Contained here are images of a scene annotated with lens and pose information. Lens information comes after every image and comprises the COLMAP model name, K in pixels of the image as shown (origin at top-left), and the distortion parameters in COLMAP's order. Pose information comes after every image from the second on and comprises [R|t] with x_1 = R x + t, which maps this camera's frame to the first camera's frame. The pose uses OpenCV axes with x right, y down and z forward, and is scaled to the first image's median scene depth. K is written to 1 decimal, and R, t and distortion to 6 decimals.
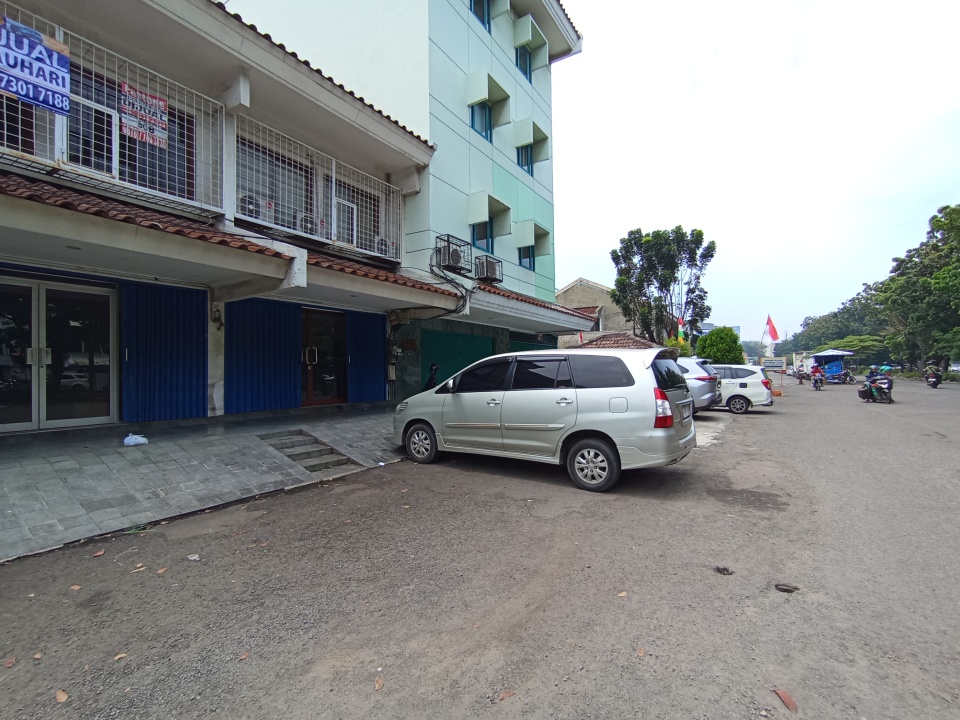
lens RADIAL K [[437.3, 0, 482.3], [0, 437.3, 367.4], [0, 0, 1]] dist [-0.027086, 0.014053]
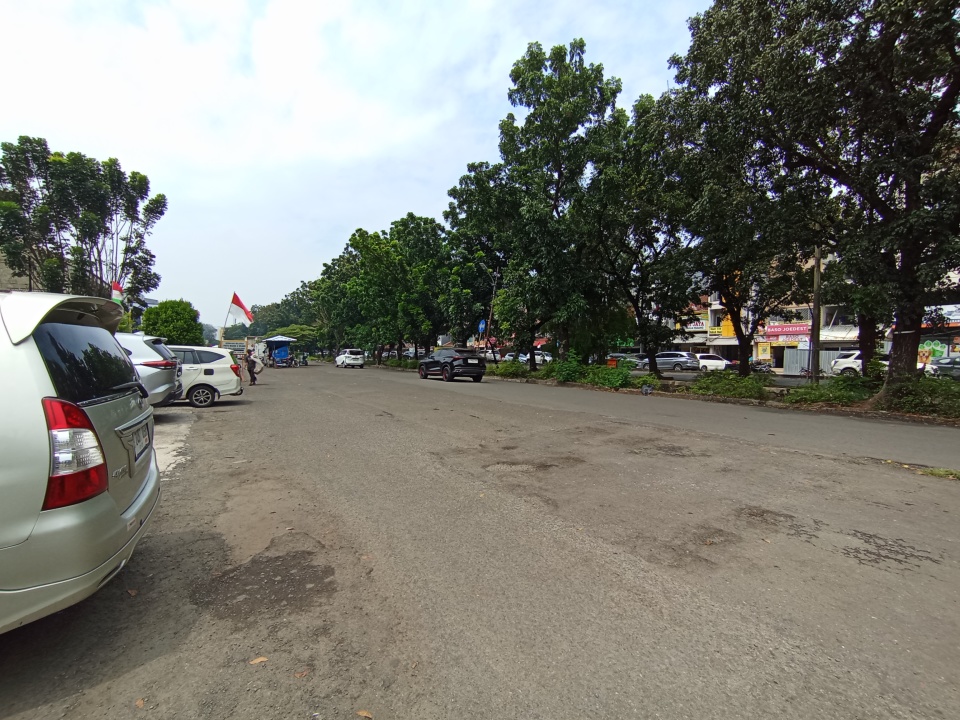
lens RADIAL K [[437.3, 0, 482.5], [0, 437.3, 368.6], [0, 0, 1]] dist [-0.027086, 0.014053]
pose [[0.421965, -0.012848, 0.906521, 0.042617], [-0.024158, 0.999385, 0.025409, 0.001100], [-0.906290, -0.032622, 0.421395, 0.099022]]
